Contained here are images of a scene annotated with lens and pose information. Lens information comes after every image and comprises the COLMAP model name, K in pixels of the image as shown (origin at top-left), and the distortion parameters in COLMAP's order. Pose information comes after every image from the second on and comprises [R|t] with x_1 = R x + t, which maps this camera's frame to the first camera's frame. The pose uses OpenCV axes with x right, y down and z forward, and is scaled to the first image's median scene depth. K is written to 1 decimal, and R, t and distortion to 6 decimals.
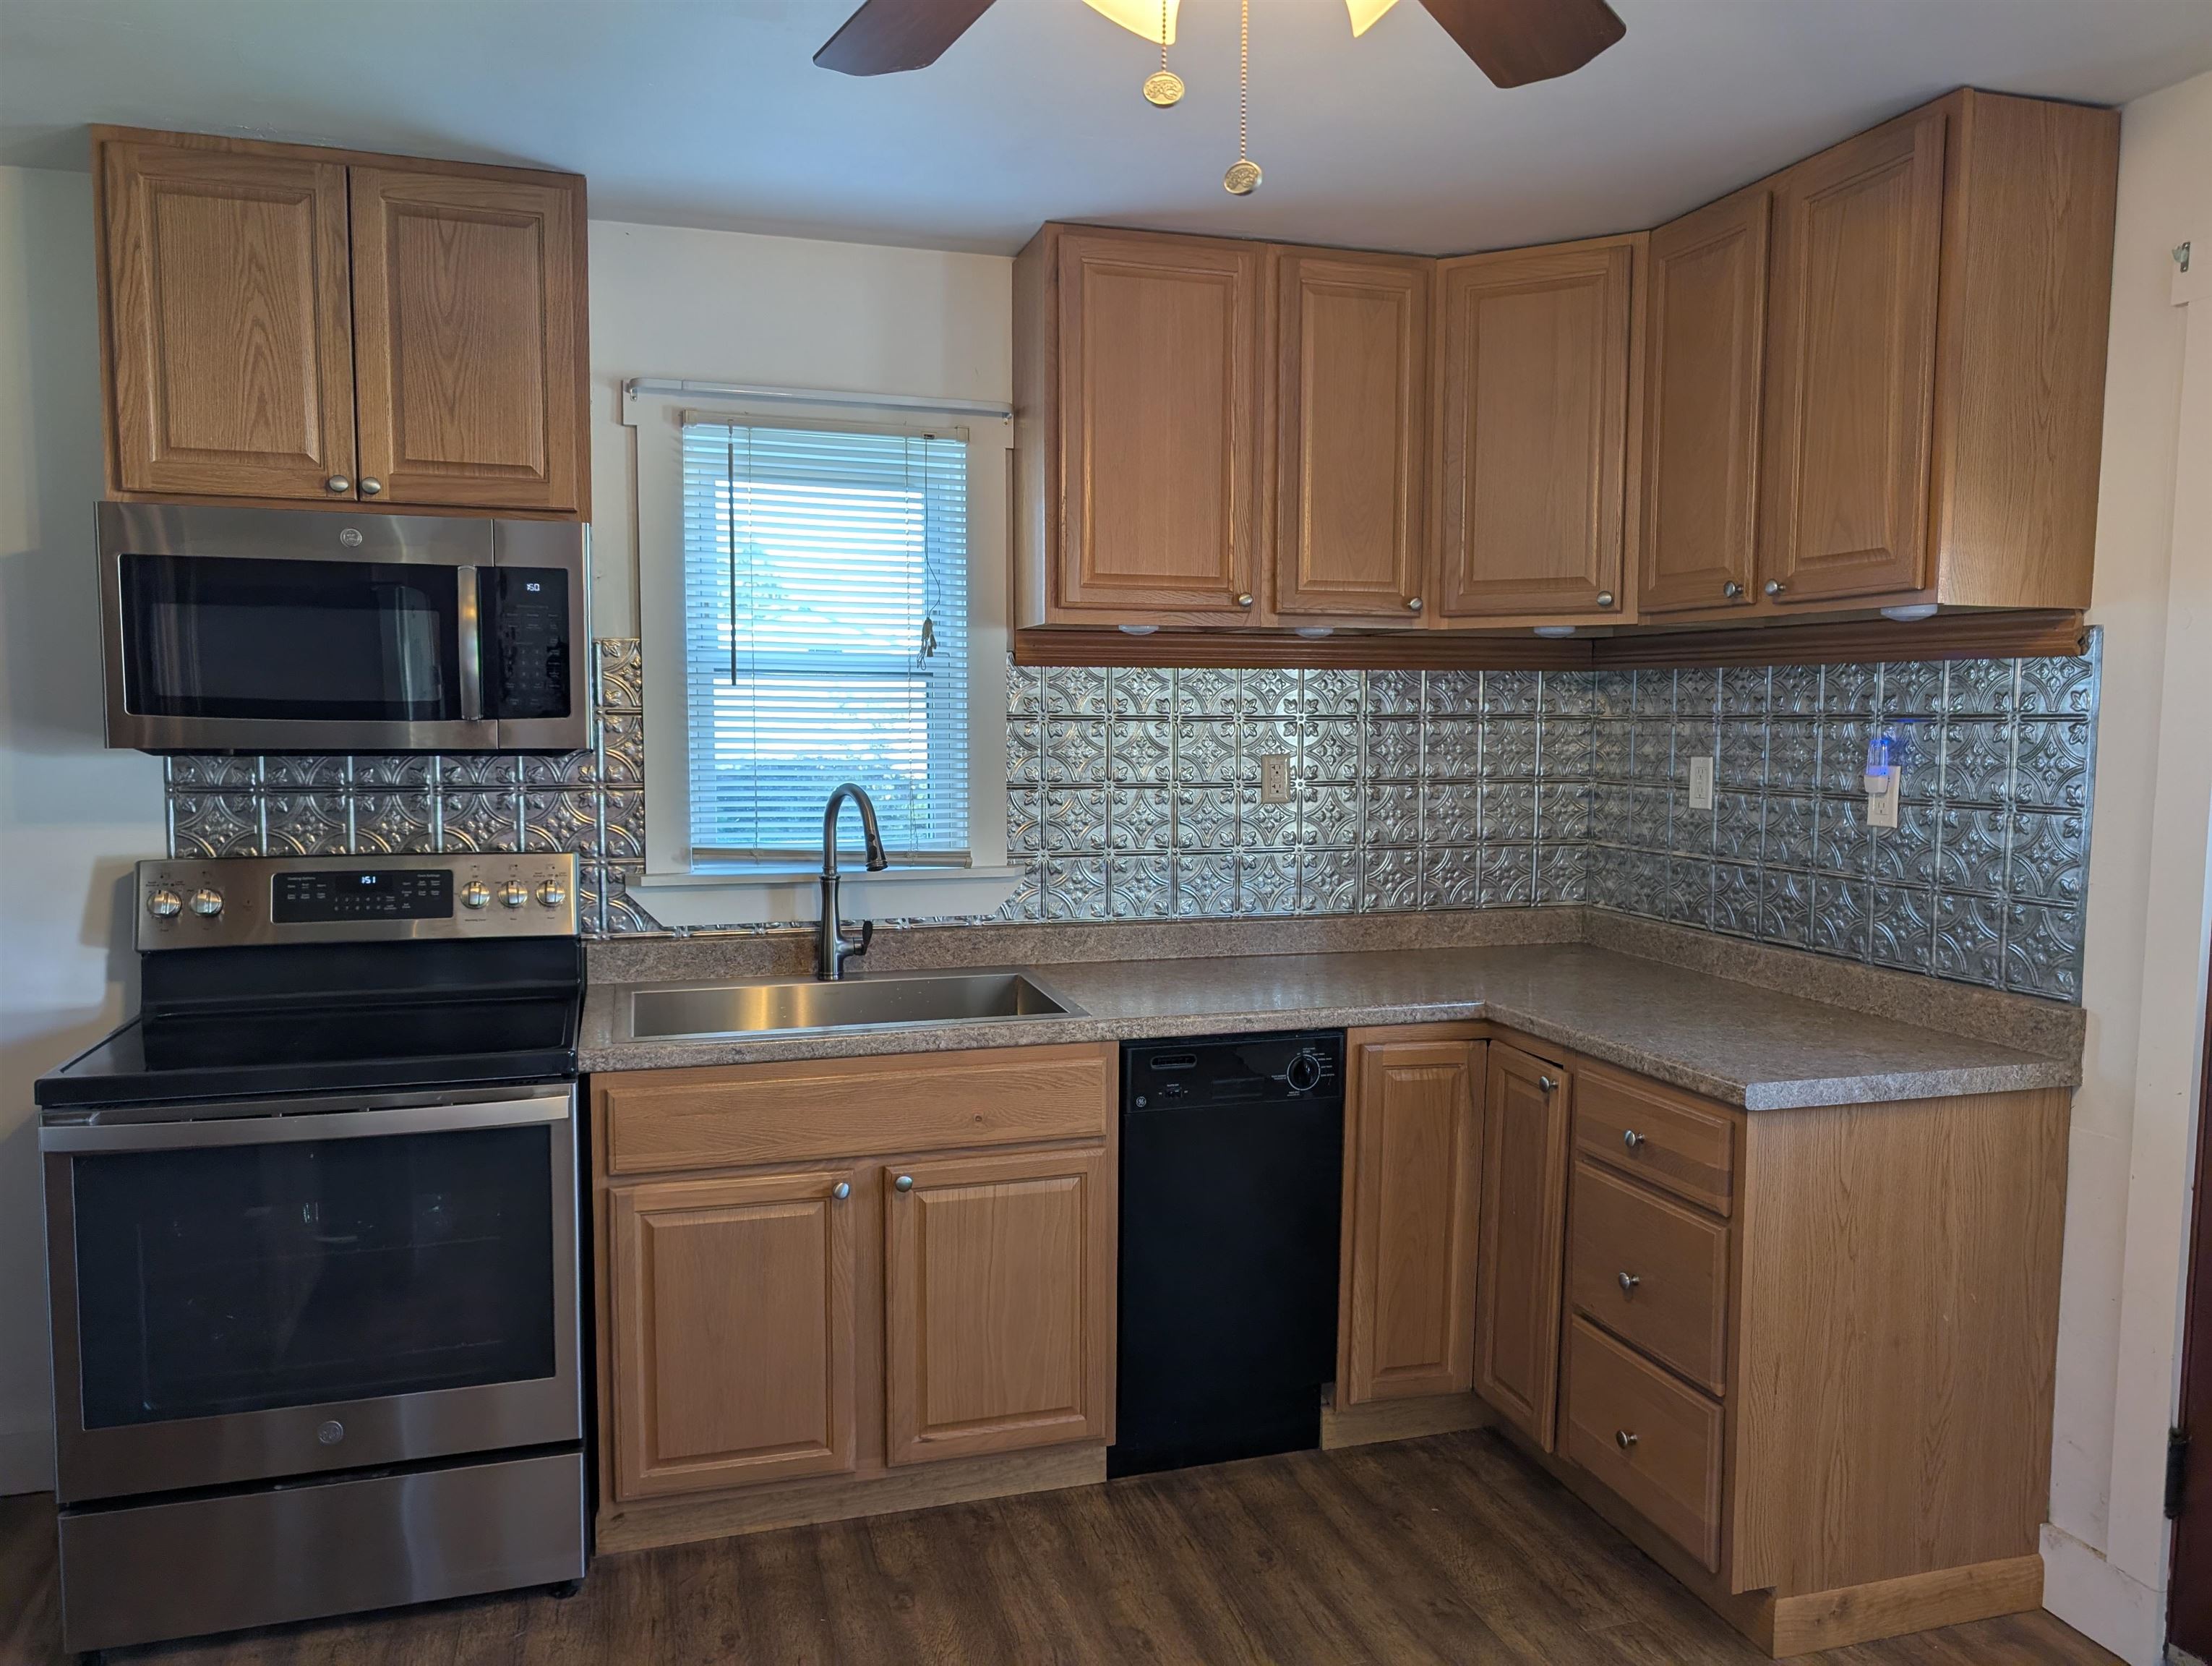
lens RADIAL K [[1597.1, 0, 1102.3], [0, 1597.1, 841.3], [0, 0, 1]] dist [0.017825, -0.022242]
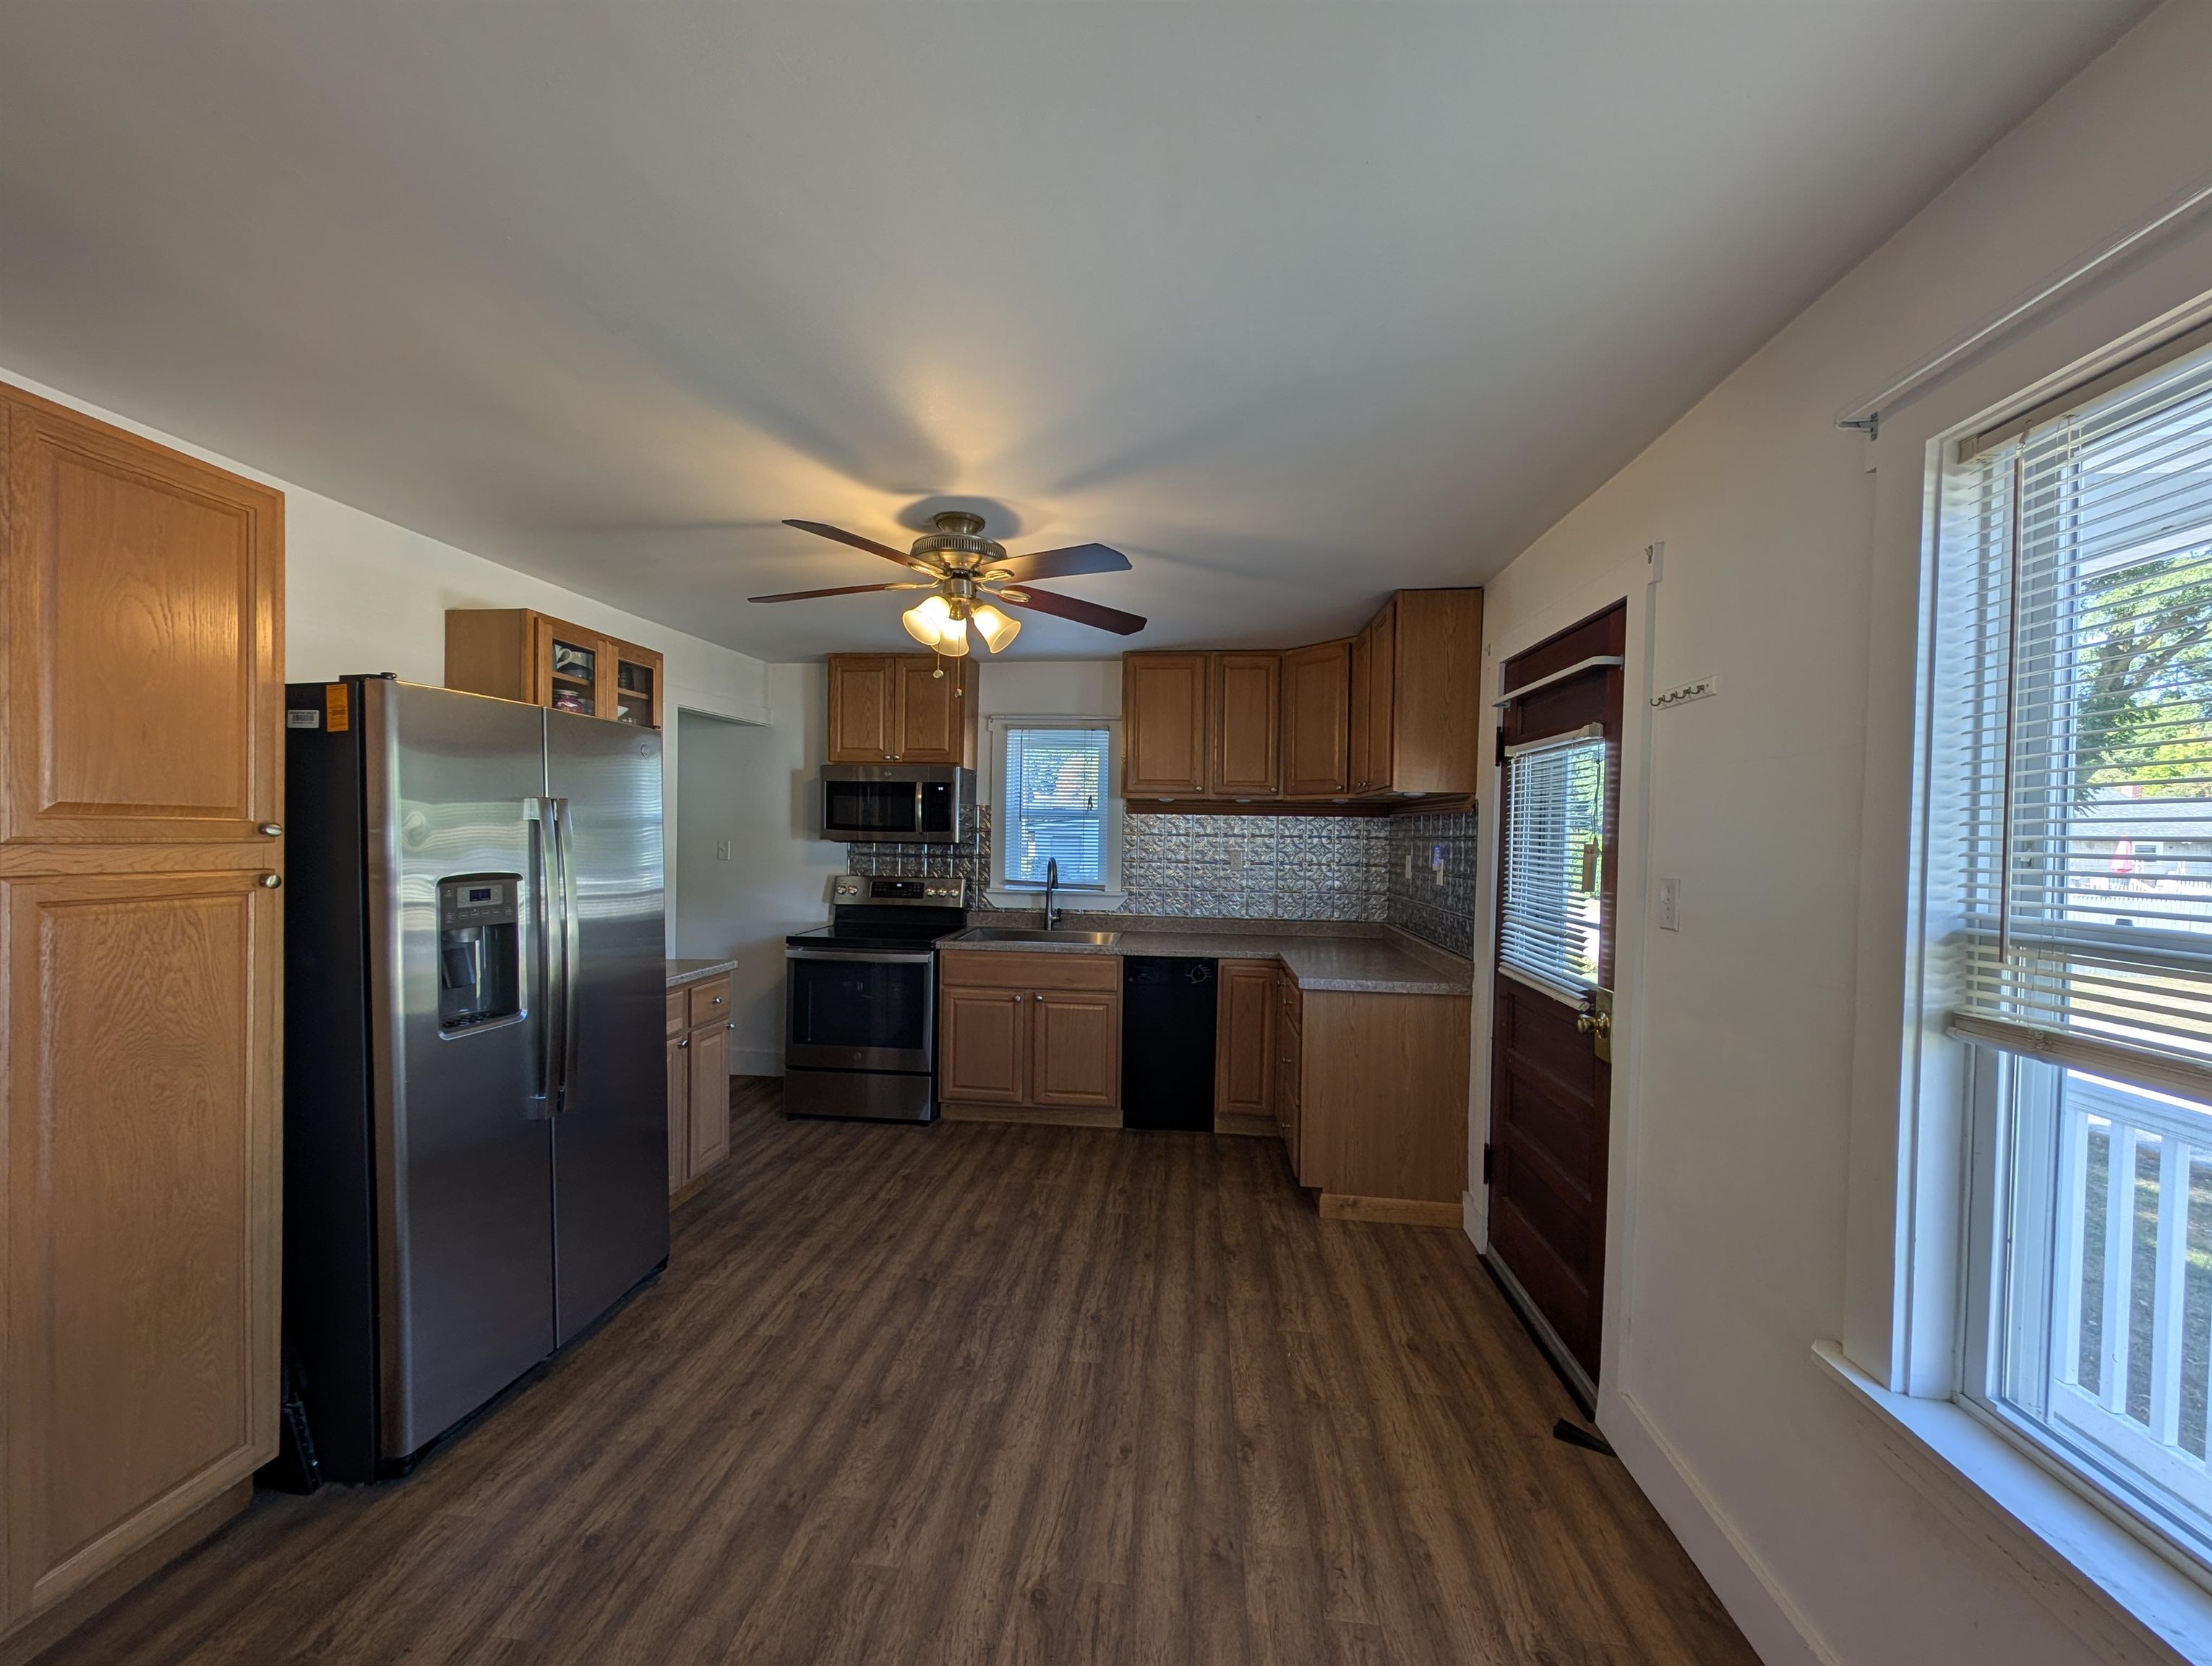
lens RADIAL K [[835.9, 0, 1099.4], [0, 835.9, 835.2], [0, 0, 1]] dist [0.005905, -0.000860]
pose [[0.917697, 0.012153, -0.397095, 0.527868], [-0.044031, 0.996486, -0.071259, 0.027223], [0.394833, 0.082878, 0.915007, -0.307624]]
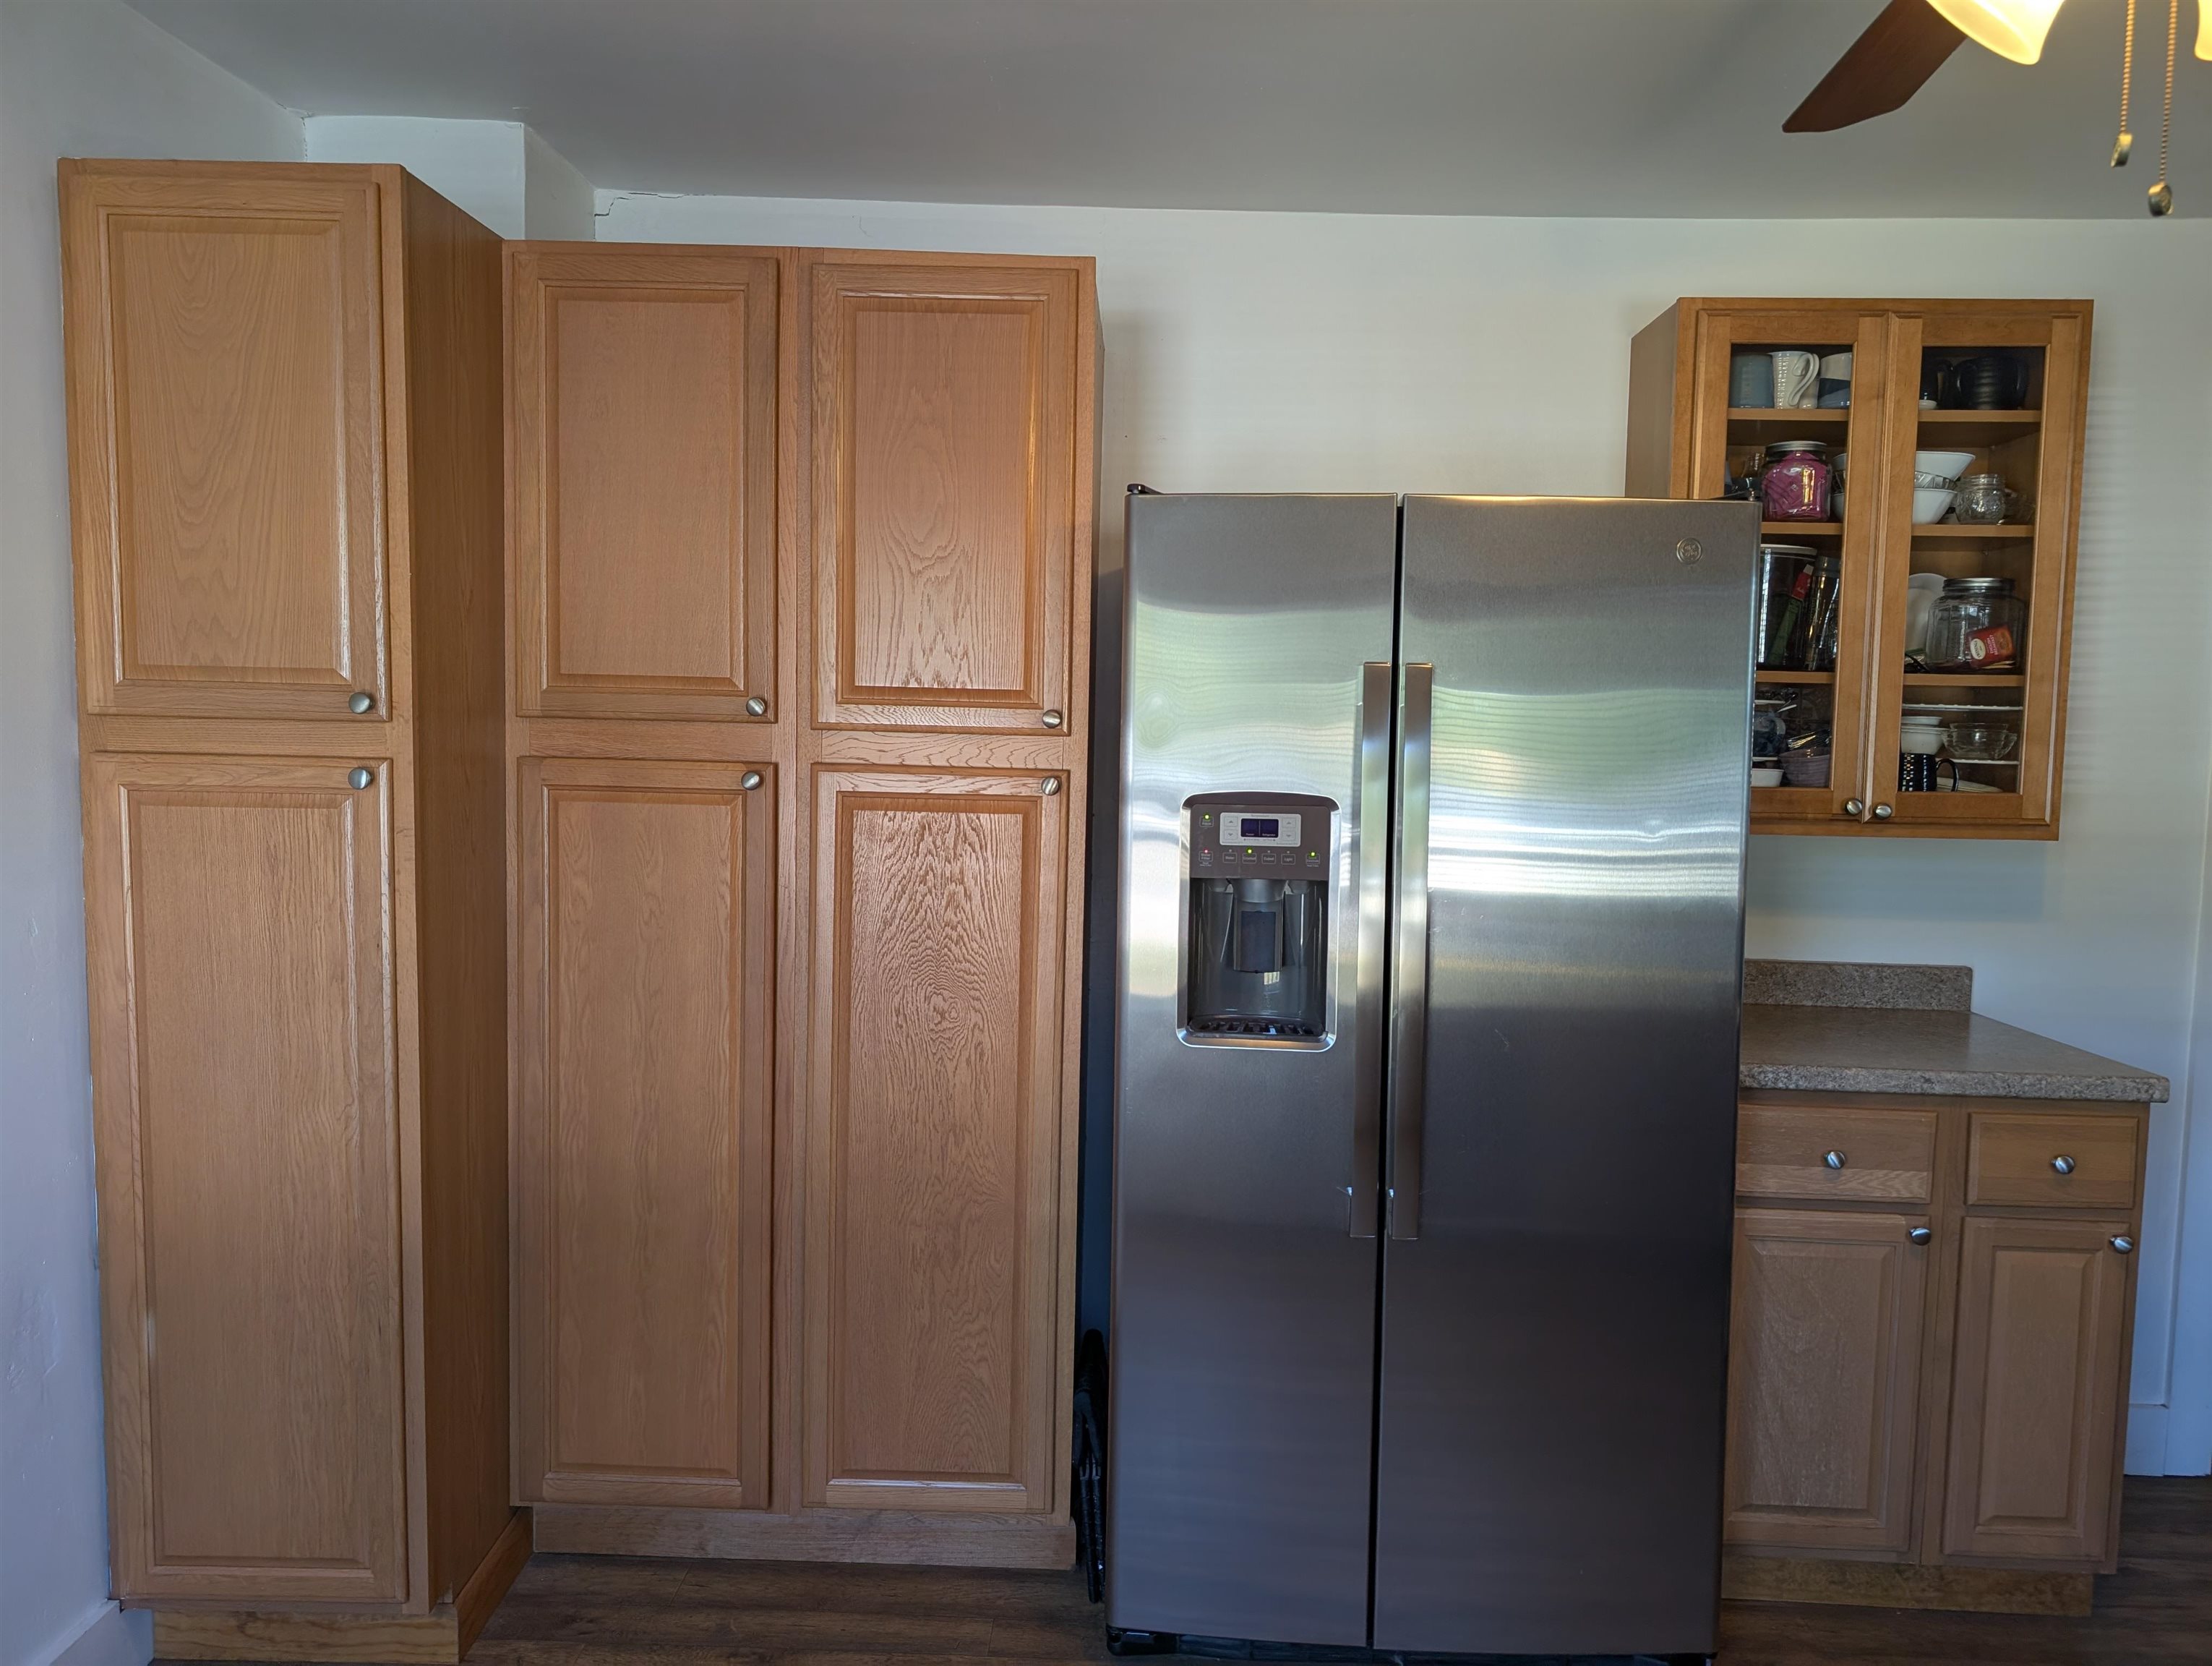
lens RADIAL K [[1597.1, 0, 1101.7], [0, 1597.1, 813.0], [0, 0, 1]] dist [0.017825, -0.022242]
pose [[-0.316164, 0.060107, -0.946799, 0.567613], [-0.095083, 0.990958, 0.094662, -0.027094], [0.943928, 0.119953, -0.307590, 0.313784]]
